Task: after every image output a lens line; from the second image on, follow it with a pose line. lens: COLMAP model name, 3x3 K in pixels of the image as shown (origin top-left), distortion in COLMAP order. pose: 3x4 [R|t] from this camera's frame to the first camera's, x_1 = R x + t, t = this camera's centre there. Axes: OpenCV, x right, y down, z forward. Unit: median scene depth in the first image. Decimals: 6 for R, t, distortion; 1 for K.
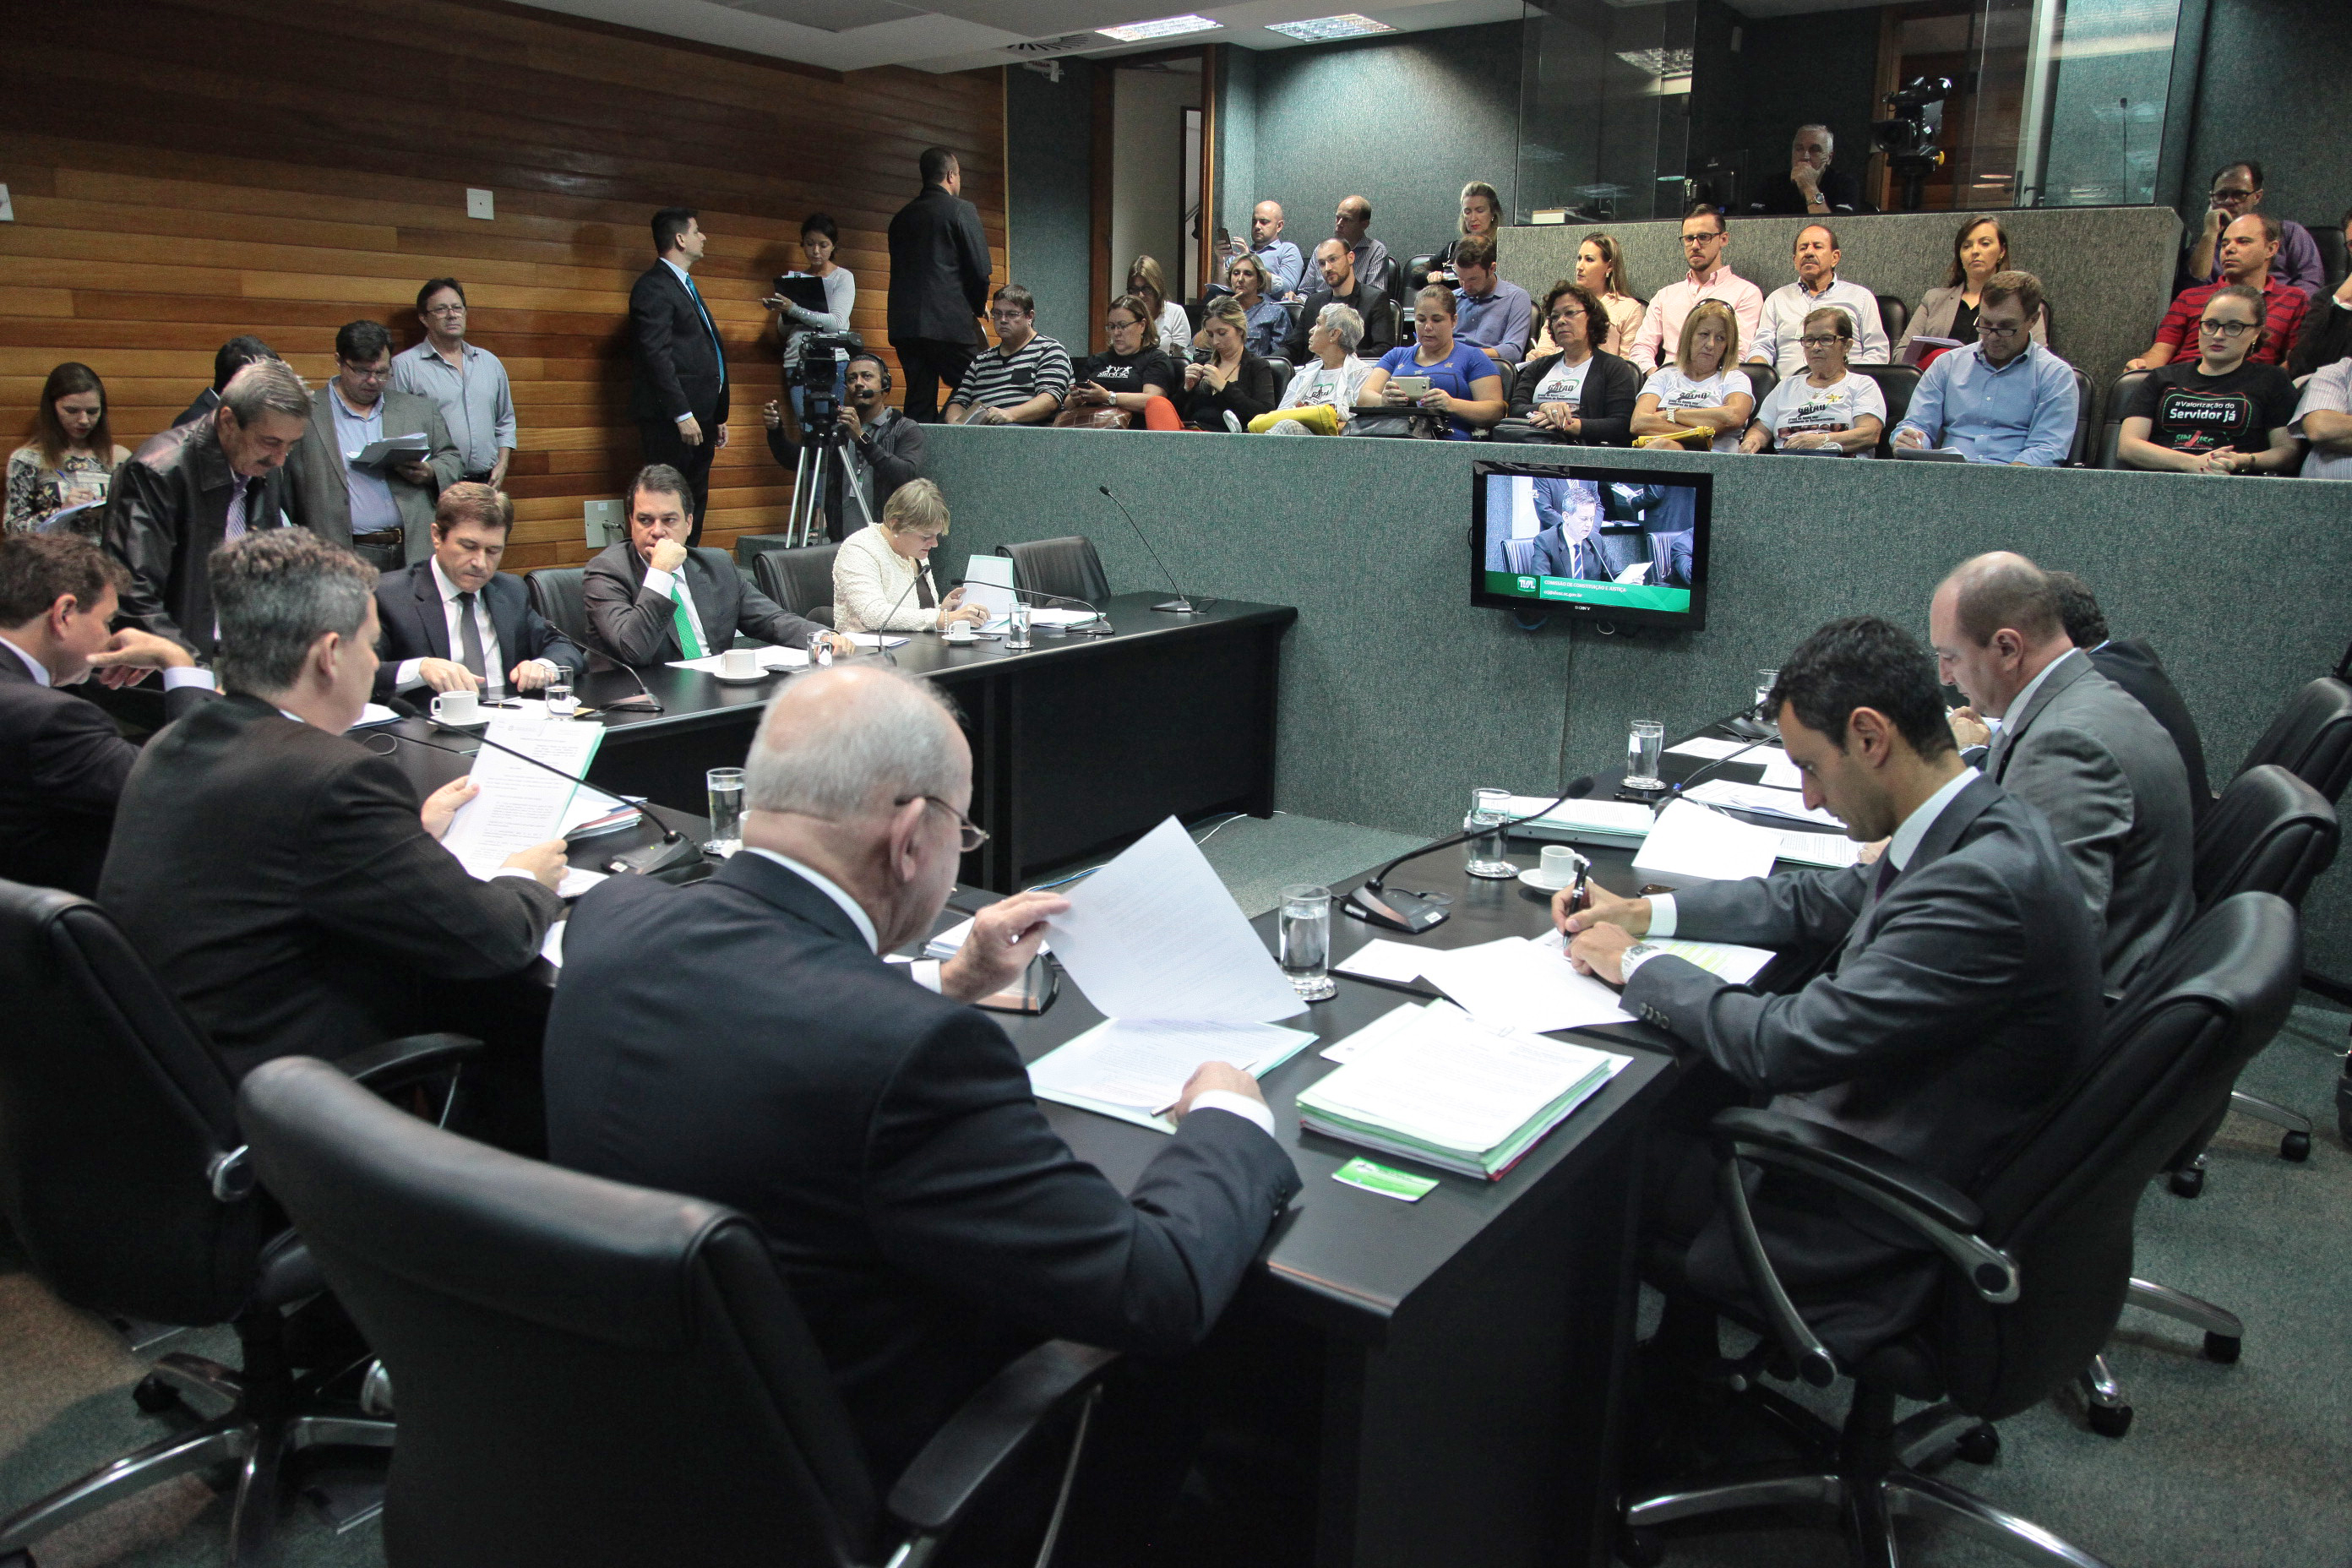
lens RADIAL K [[1679.7, 0, 1162.0], [0, 1679.7, 799.1], [0, 0, 1]] dist [-0.109184, 0.057615]
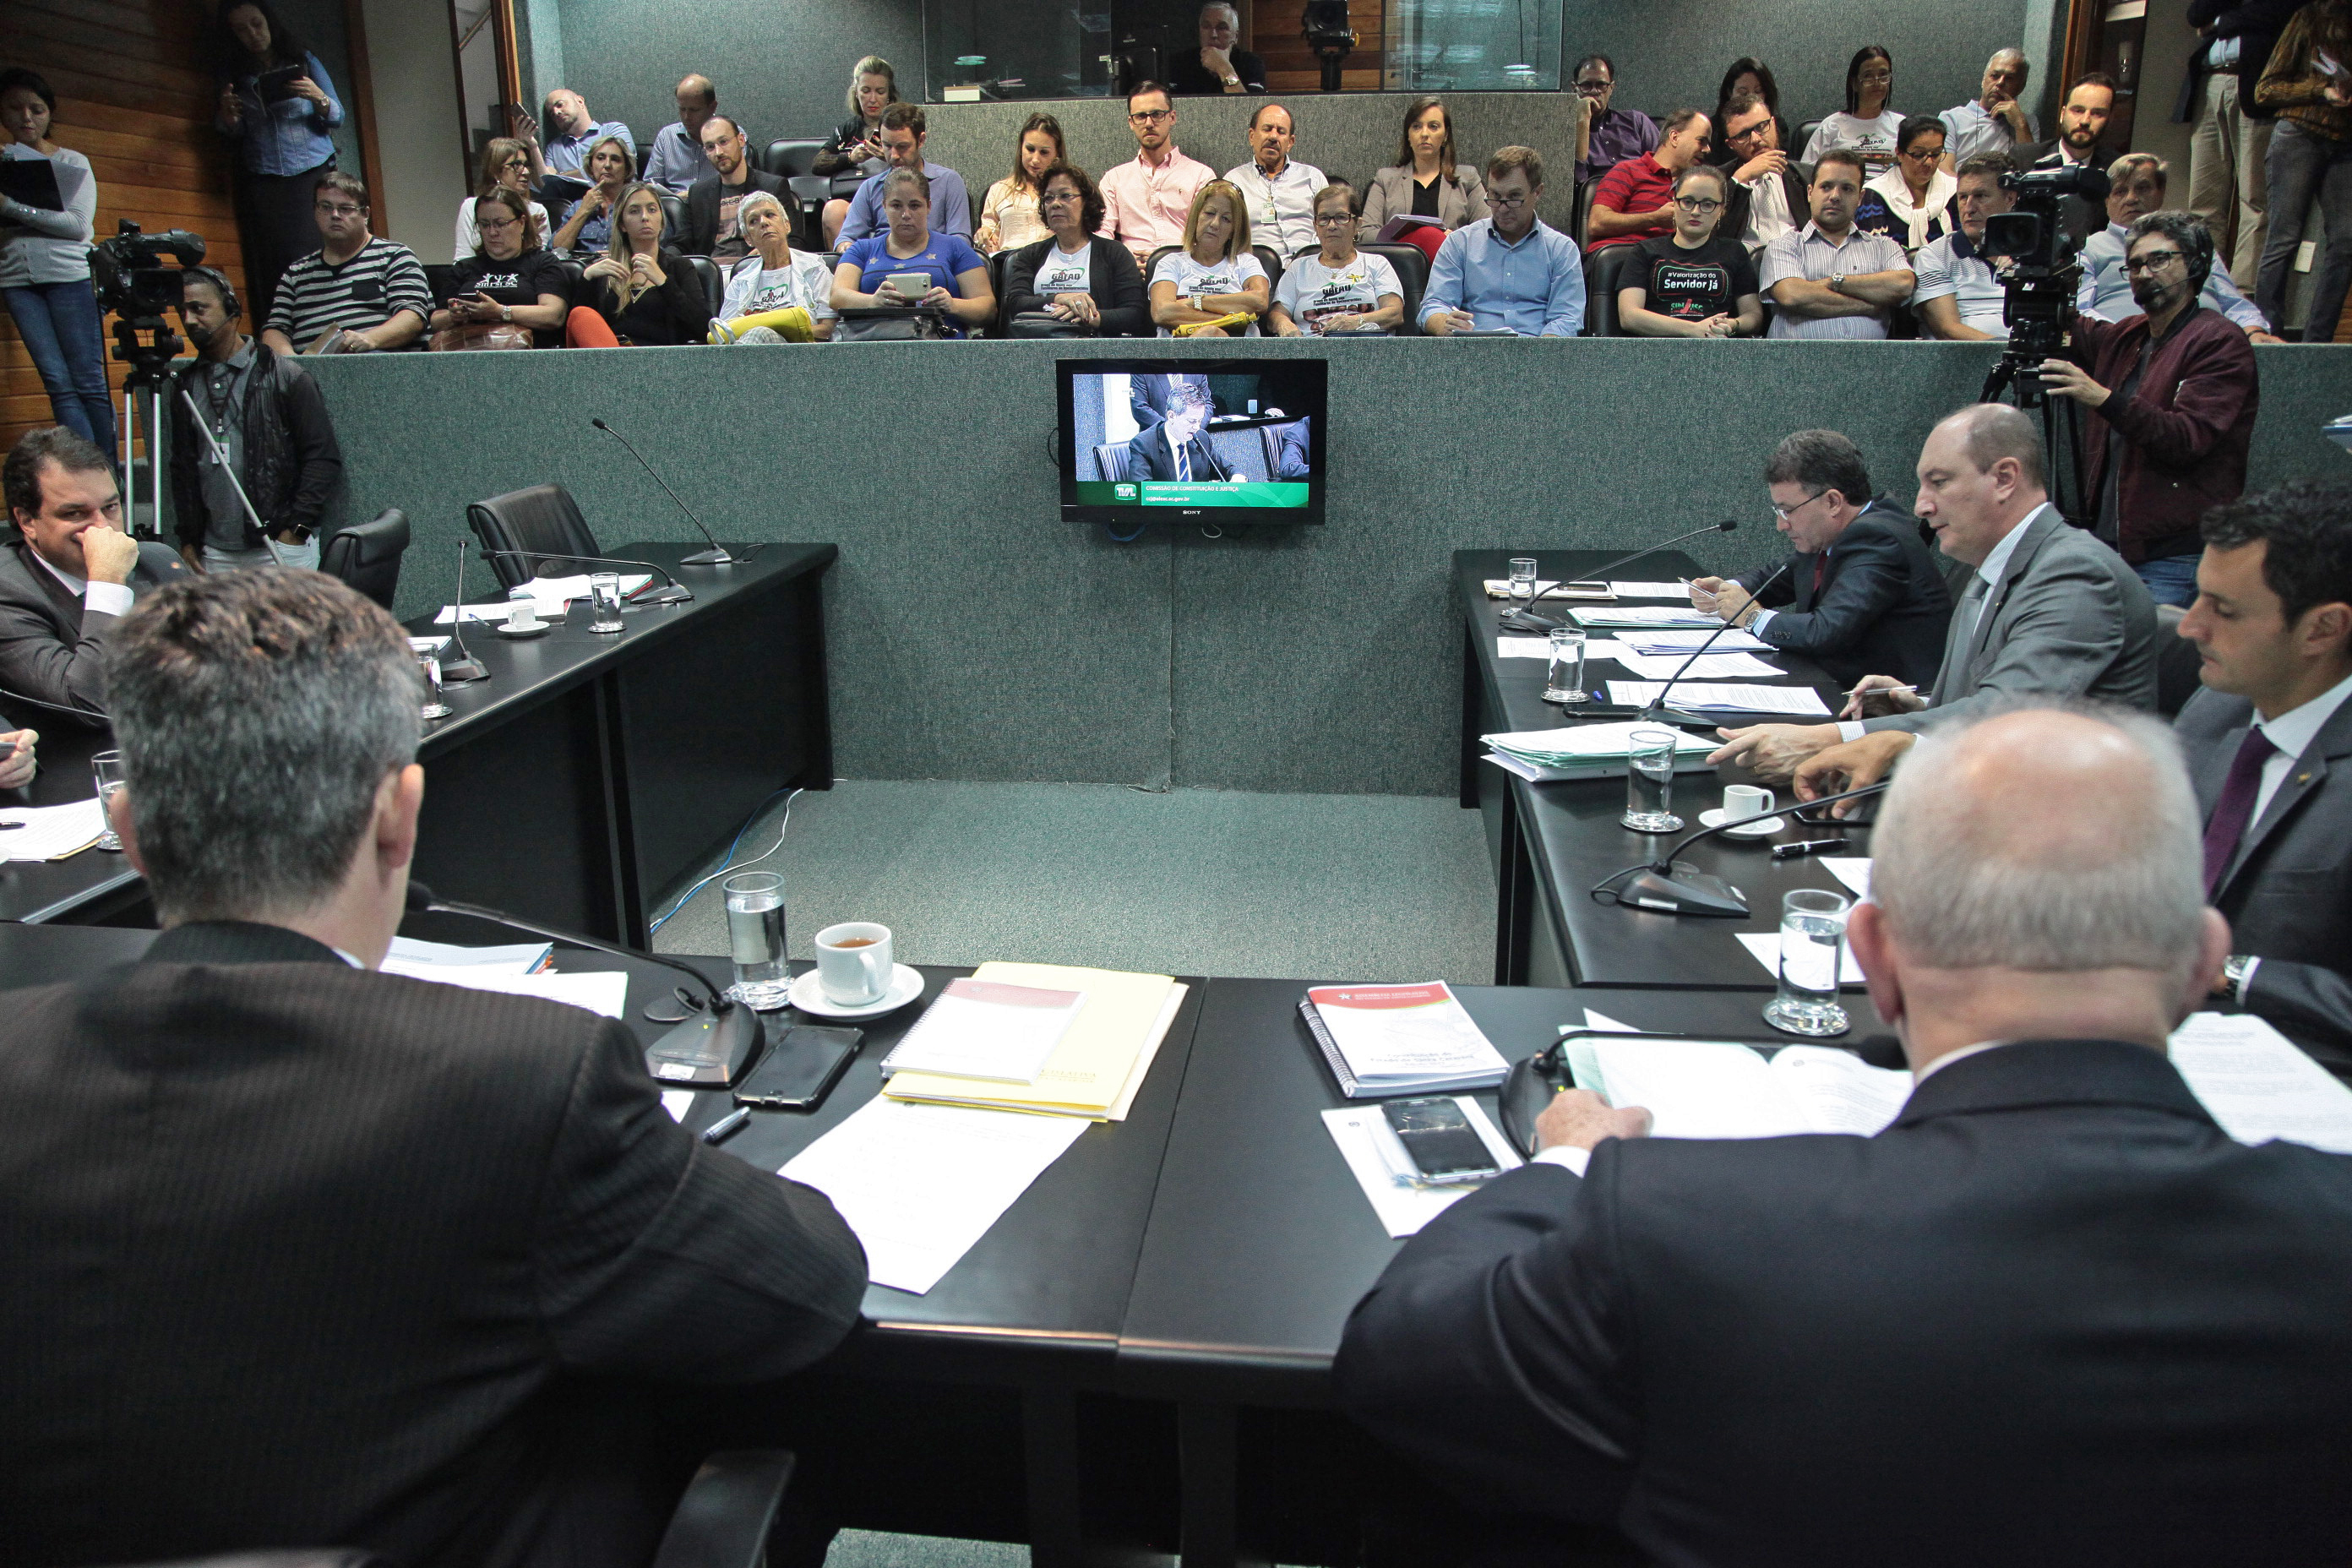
lens RADIAL K [[1679.7, 0, 1186.3], [0, 1679.7, 806.2], [0, 0, 1]] dist [-0.109184, 0.057615]
pose [[0.859736, -0.168940, 0.481989, -0.208513], [0.141216, 0.985549, 0.093550, -0.036904], [-0.490828, -0.012364, 0.871169, 0.166496]]
